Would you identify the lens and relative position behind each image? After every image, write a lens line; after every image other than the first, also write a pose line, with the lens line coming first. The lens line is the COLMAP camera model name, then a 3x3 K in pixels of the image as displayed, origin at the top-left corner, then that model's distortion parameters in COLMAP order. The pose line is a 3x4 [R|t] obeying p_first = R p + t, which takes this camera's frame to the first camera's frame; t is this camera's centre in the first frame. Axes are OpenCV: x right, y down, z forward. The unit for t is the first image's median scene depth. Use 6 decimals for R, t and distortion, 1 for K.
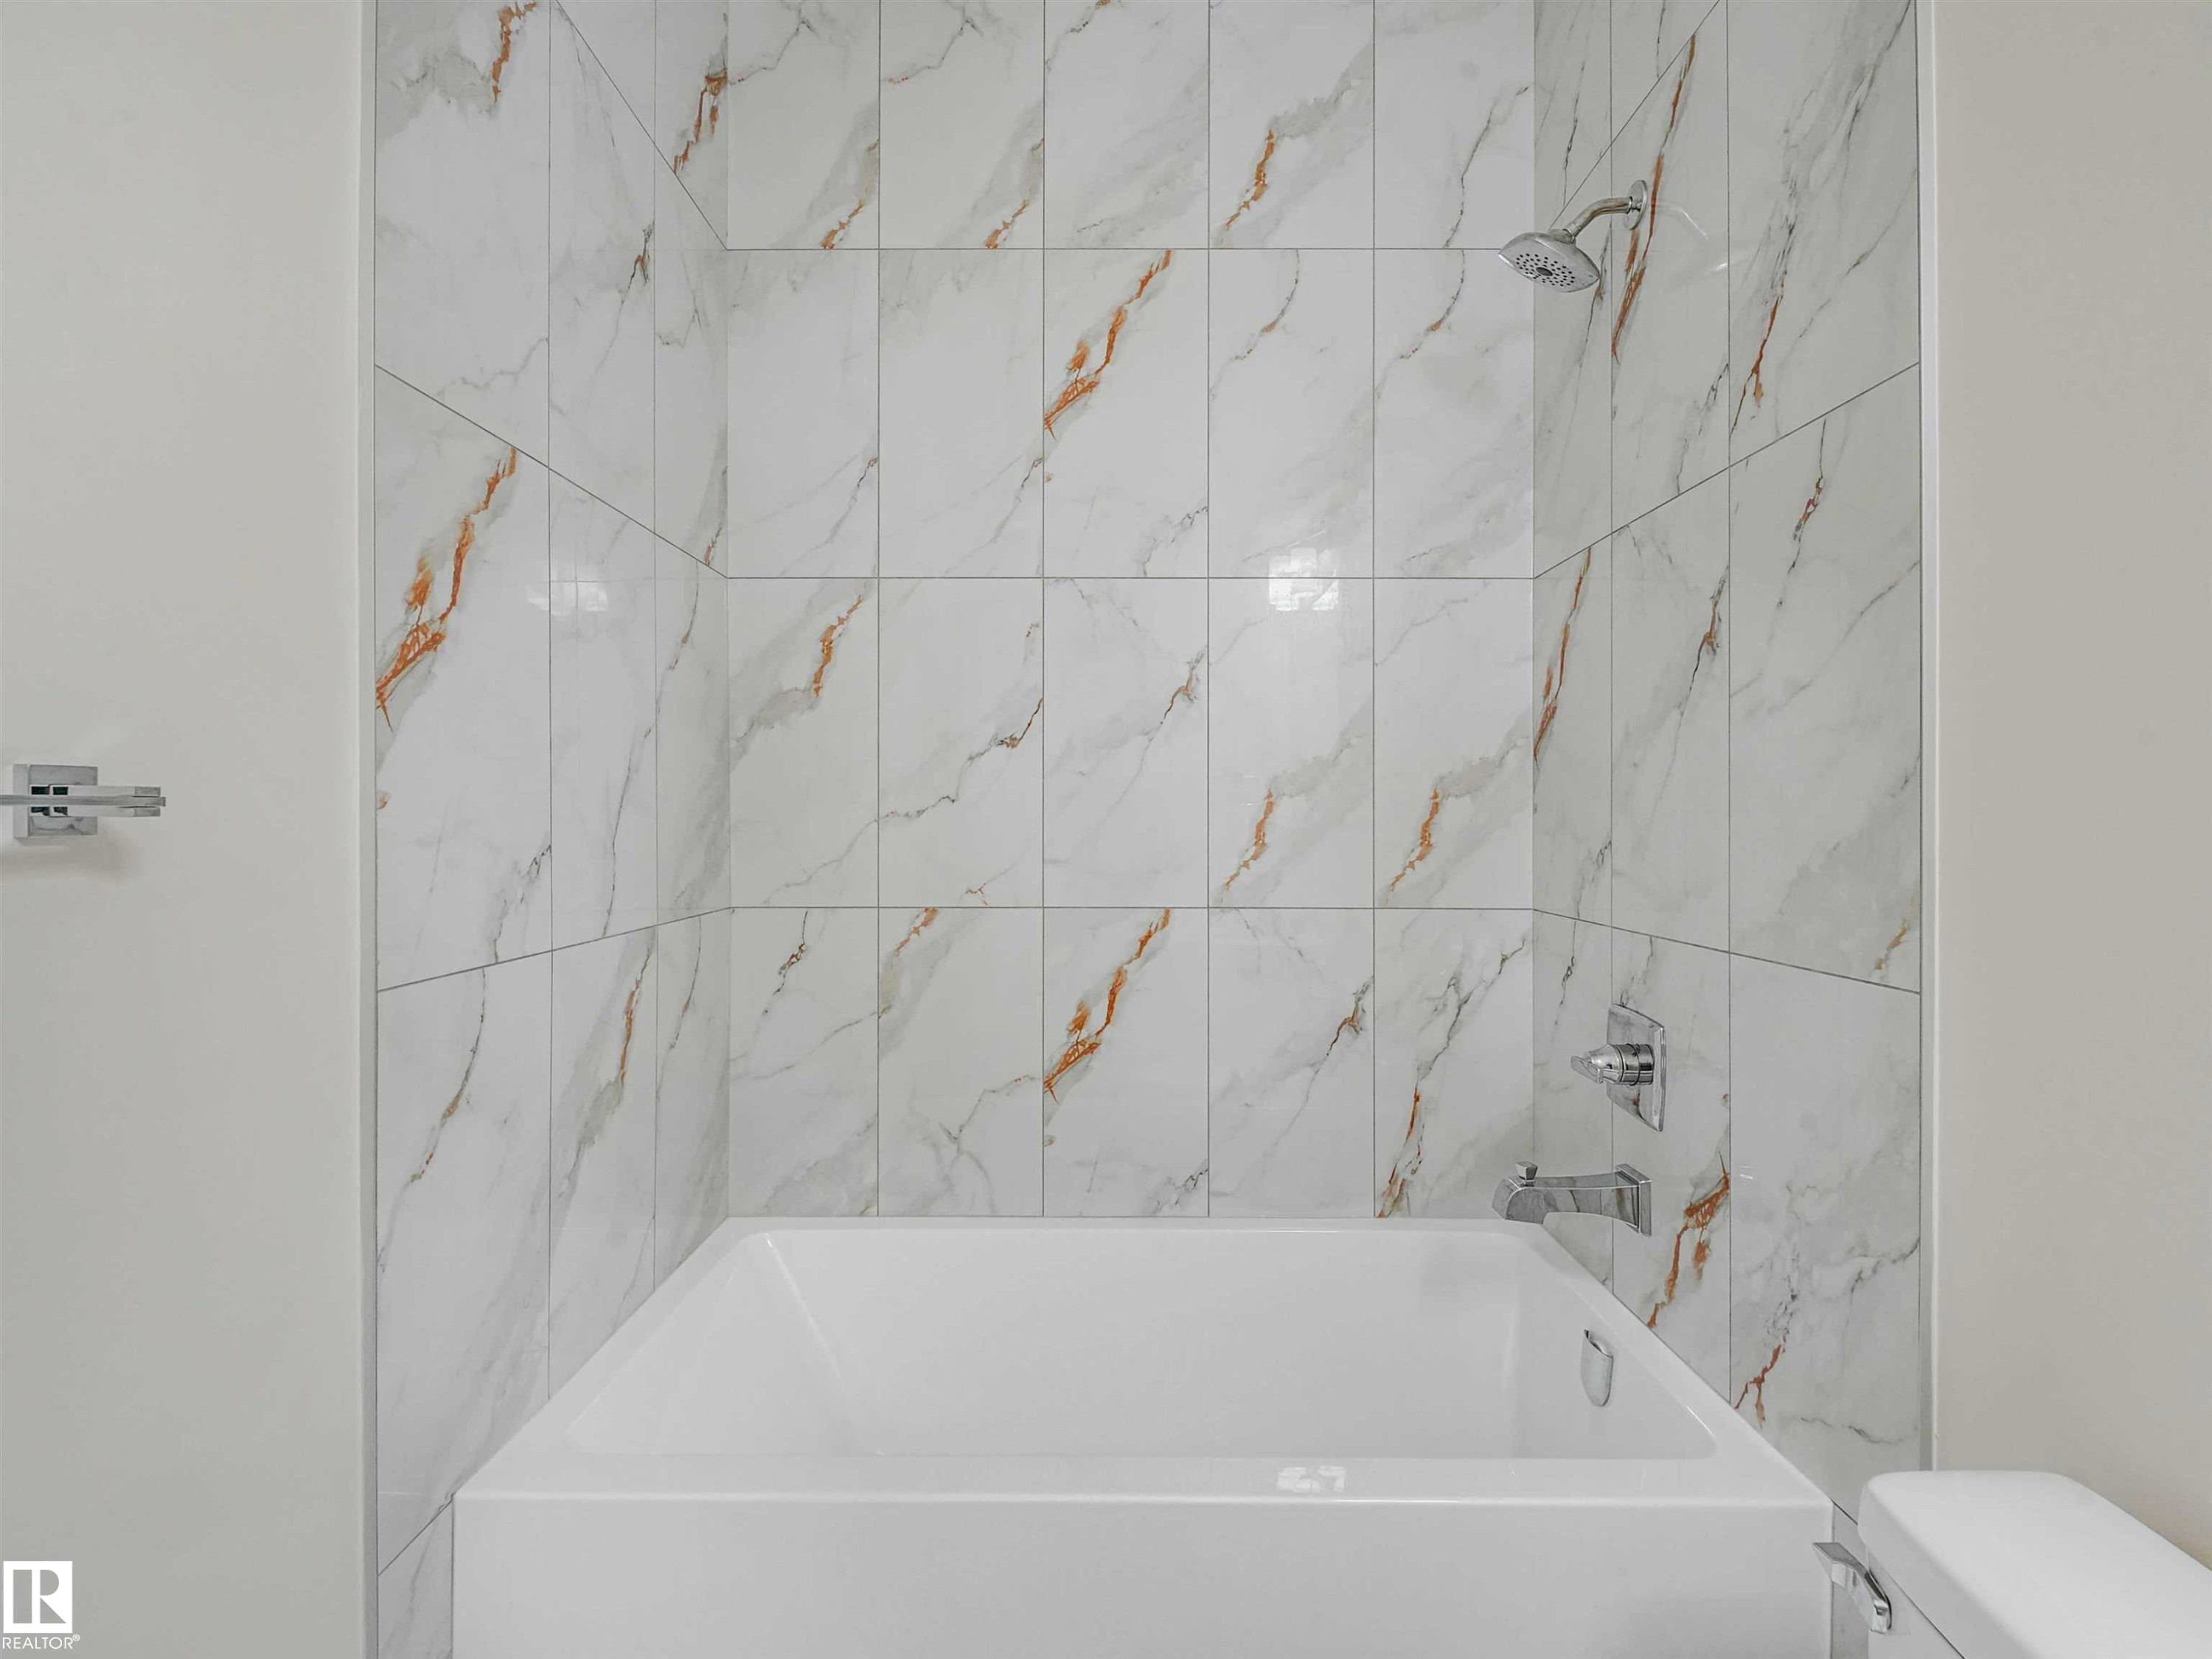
lens RADIAL K [[1067.4, 0, 1106.6], [0, 1067.4, 824.2], [0, 0, 1]] dist [0.008005, -0.004623]
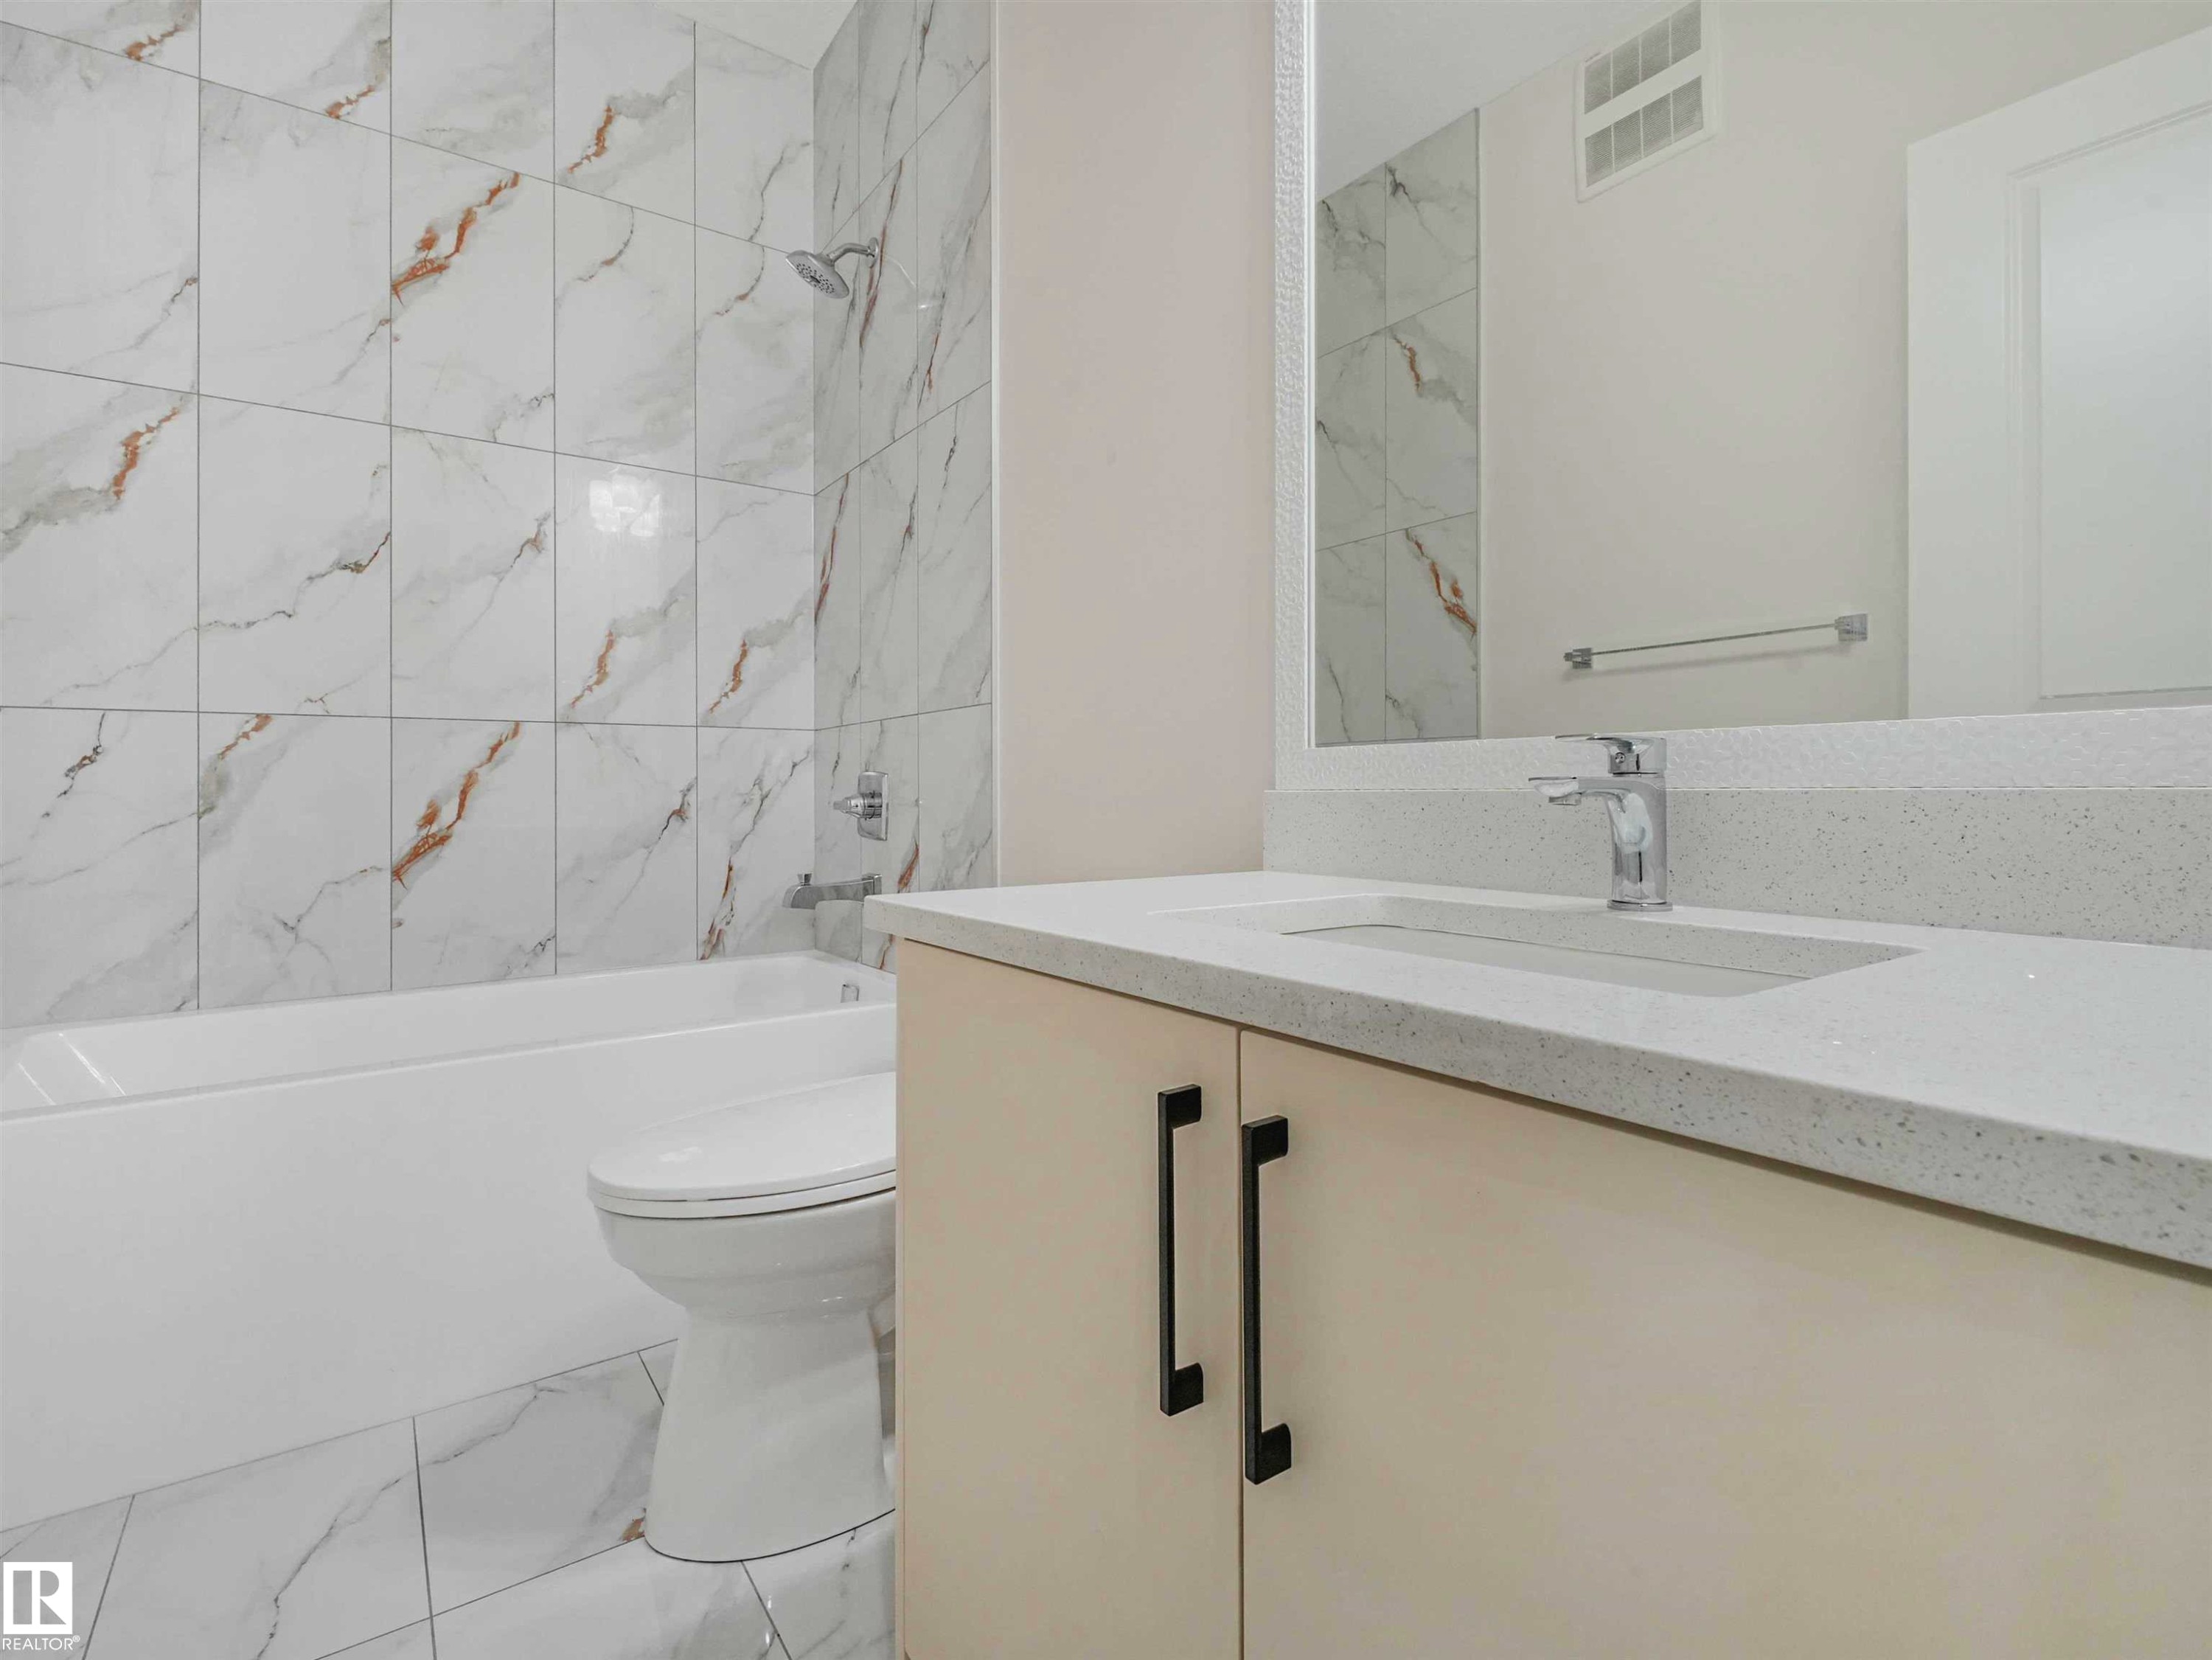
lens RADIAL K [[1067.5, 0, 1101.5], [0, 1067.5, 789.8], [0, 0, 1]] dist [0.008005, -0.004623]
pose [[0.817364, 0.001646, 0.576119, -0.097646], [0.004000, 0.999956, -0.008533, 0.167504], [-0.576108, 0.009279, 0.817321, -0.353237]]
